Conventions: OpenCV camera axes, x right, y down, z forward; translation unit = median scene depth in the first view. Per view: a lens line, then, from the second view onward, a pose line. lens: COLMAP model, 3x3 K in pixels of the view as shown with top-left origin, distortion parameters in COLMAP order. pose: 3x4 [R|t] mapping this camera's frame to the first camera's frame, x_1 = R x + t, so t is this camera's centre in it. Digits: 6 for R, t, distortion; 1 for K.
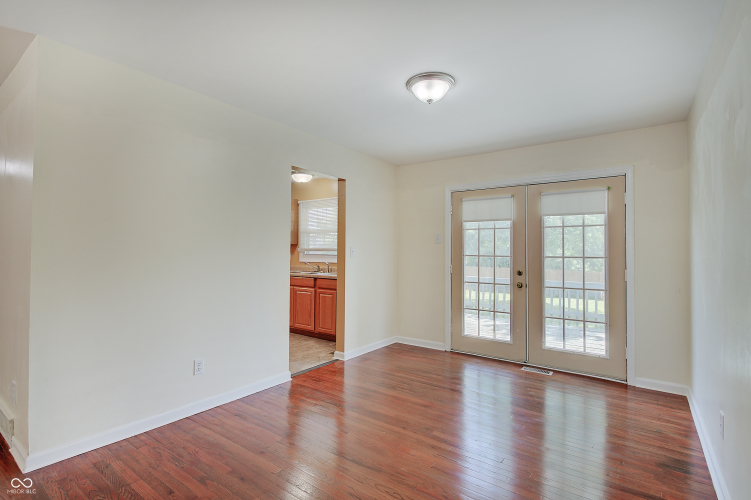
lens RADIAL K [[361.9, 0, 371.4], [0, 361.9, 240.1], [0, 0, 1]] dist [0.008177, -0.005529]
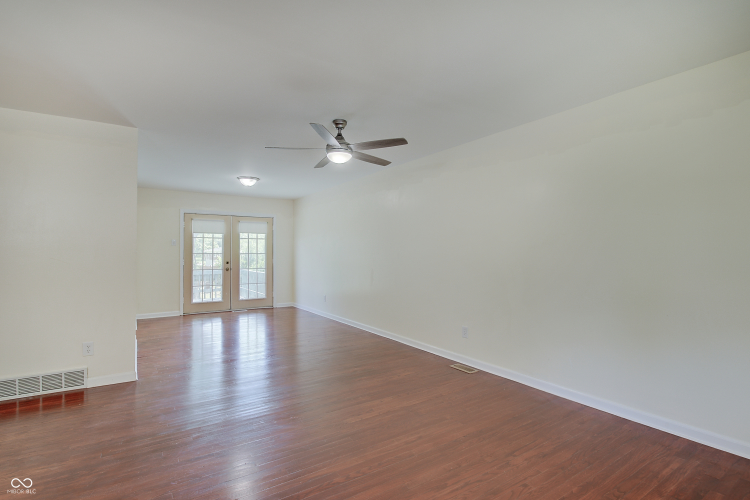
lens RADIAL K [[361.4, 0, 368.0], [0, 361.4, 242.6], [0, 0, 1]] dist [0.008177, -0.005529]
pose [[0.337414, 0.020181, 0.941140, -1.066856], [-0.022629, 0.999655, -0.013322, -0.002826], [-0.941084, -0.016802, 0.337754, -0.295763]]
